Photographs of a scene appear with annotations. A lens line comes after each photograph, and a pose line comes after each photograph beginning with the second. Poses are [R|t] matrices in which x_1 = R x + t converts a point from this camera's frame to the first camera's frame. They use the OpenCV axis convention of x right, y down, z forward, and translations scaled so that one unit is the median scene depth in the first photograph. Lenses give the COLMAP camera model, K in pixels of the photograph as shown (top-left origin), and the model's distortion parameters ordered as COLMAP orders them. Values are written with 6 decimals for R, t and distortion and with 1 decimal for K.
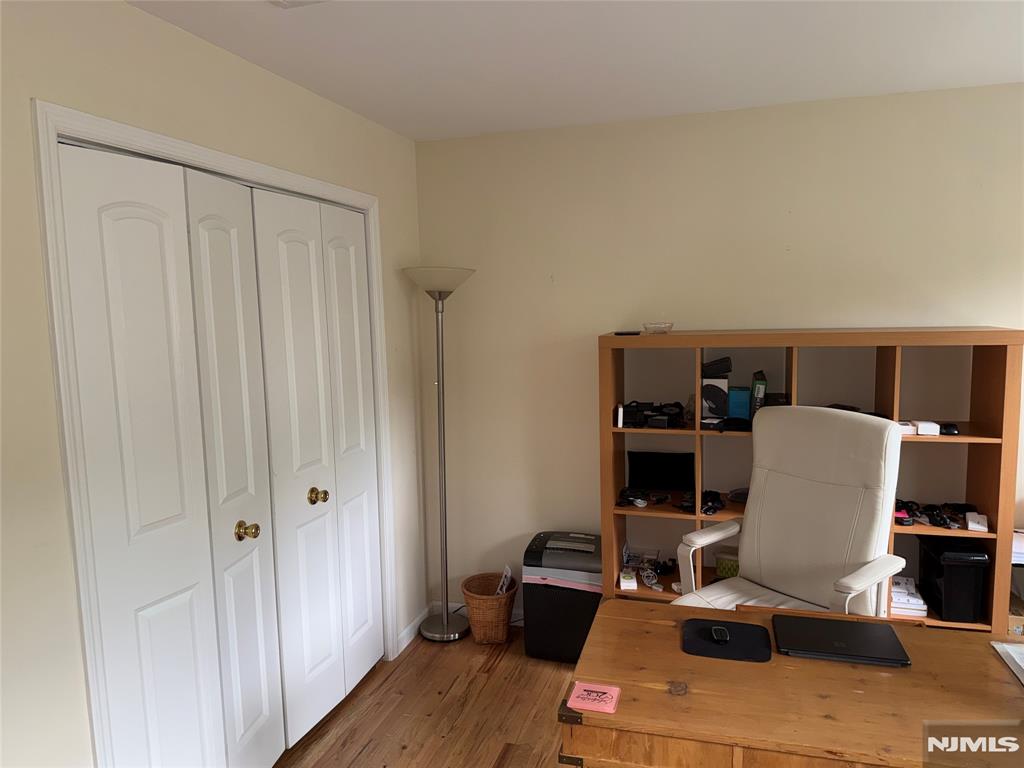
lens RADIAL K [[726.4, 0, 513.4], [0, 726.4, 388.5], [0, 0, 1]] dist [0.040588, -0.055866]
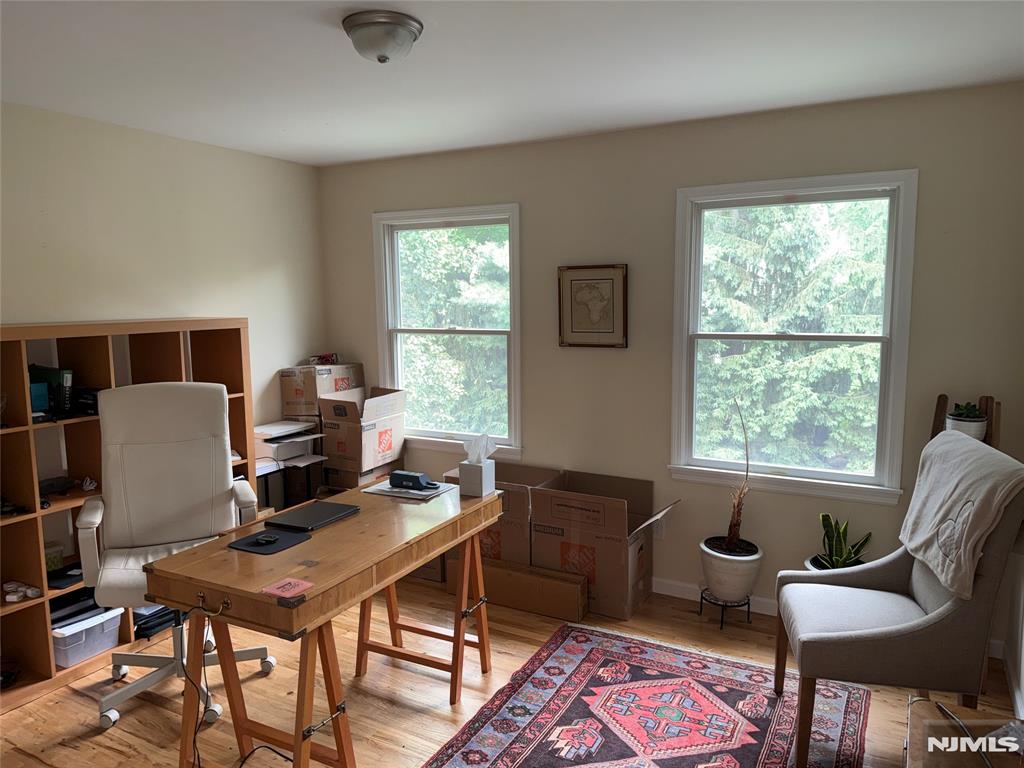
lens RADIAL K [[726.4, 0, 514.3], [0, 726.4, 383.3], [0, 0, 1]] dist [0.040588, -0.055866]
pose [[0.220916, -0.102819, 0.969858, -0.604932], [0.109714, 0.990735, 0.080042, -0.006633], [-0.969102, 0.088724, 0.230150, 0.144587]]
